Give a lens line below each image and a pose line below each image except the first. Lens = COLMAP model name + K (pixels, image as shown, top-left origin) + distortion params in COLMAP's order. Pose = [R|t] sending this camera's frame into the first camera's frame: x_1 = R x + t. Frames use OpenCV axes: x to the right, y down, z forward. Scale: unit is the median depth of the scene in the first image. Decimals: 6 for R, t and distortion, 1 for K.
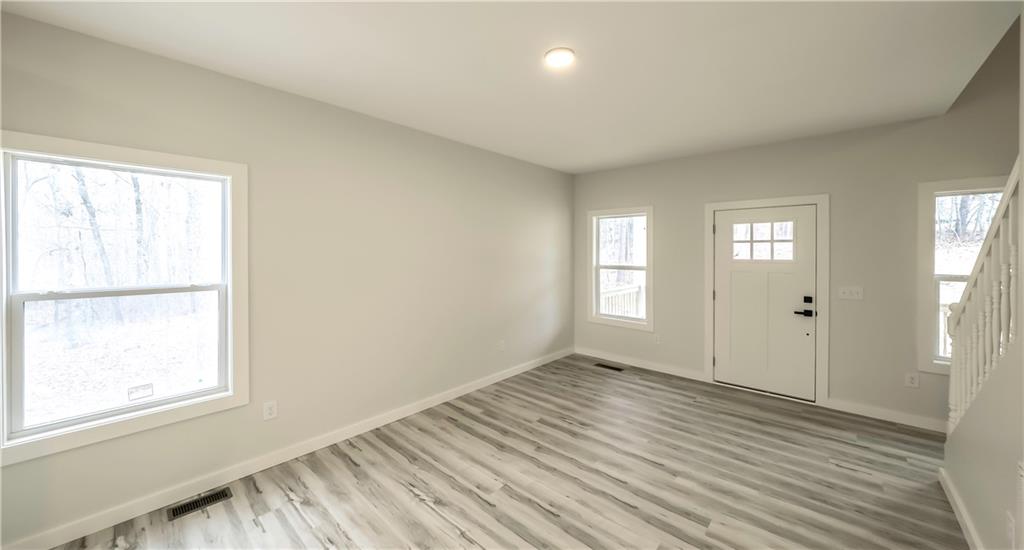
lens RADIAL K [[356.1, 0, 516.3], [0, 356.1, 255.7], [0, 0, 1]] dist [-0.001009, 0.000252]
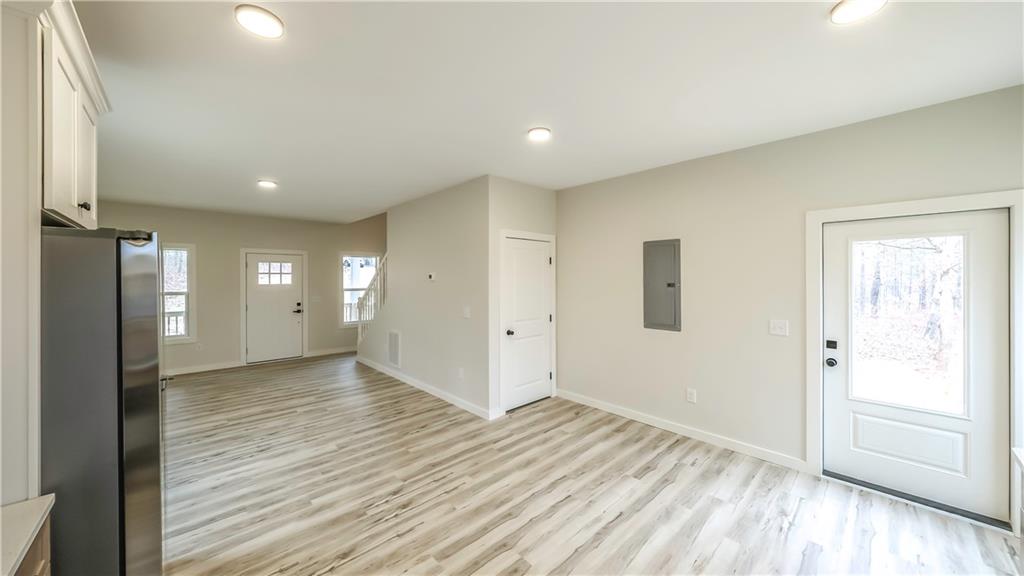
lens RADIAL K [[370.8, 0, 508.9], [0, 370.8, 278.0], [0, 0, 1]] dist [-0.000679, -0.000069]
pose [[0.085533, -0.001054, 0.996335, -1.270111], [0.004436, 0.999990, 0.000677, -0.018670], [-0.996325, 0.004362, 0.085537, -0.366381]]
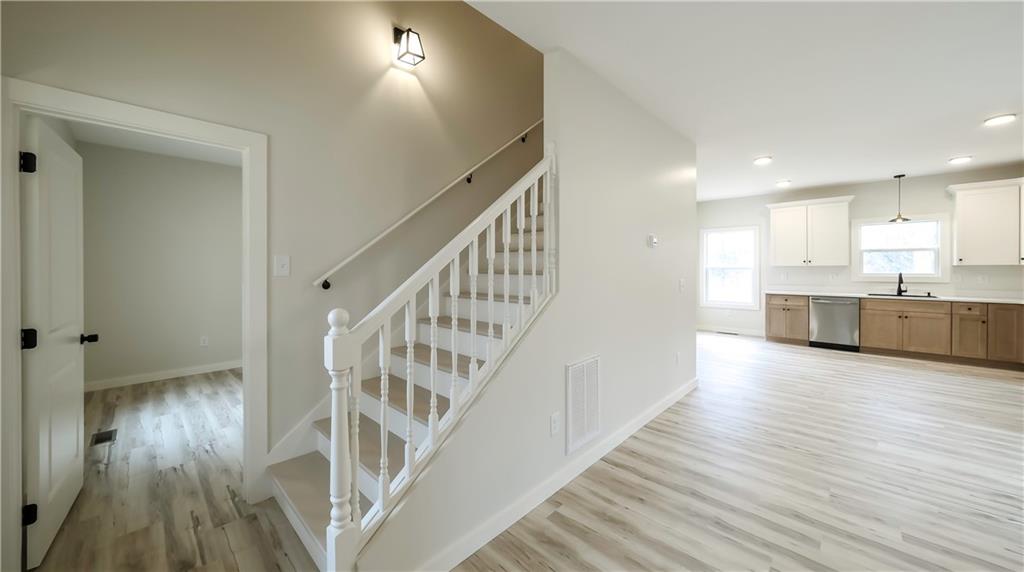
lens RADIAL K [[364.1, 0, 516.8], [0, 364.1, 263.9], [0, 0, 1]] dist [0.000715, 0.000042]
pose [[-0.999949, 0.001288, 0.010013, 0.709680], [0.001310, 0.999997, 0.002141, 0.040412], [-0.010010, 0.002154, -0.999948, 1.179459]]
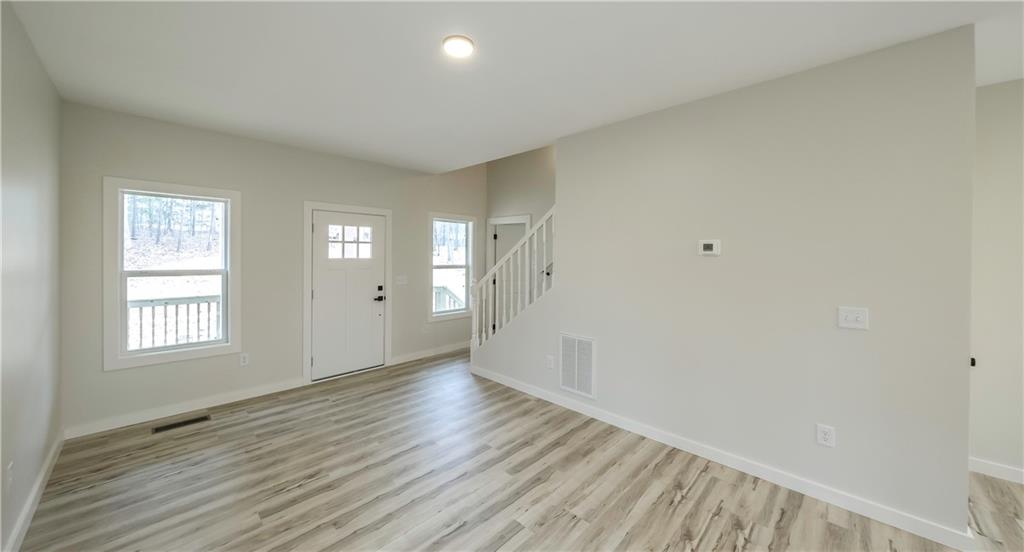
lens RADIAL K [[371.6, 0, 498.2], [0, 371.6, 252.7], [0, 0, 1]] dist [-0.001342, -0.000145]
pose [[0.046669, 0.003888, 0.998903, -0.608152], [-0.004409, 0.999983, -0.003687, -0.005544], [-0.998901, -0.004232, 0.046685, 0.581499]]
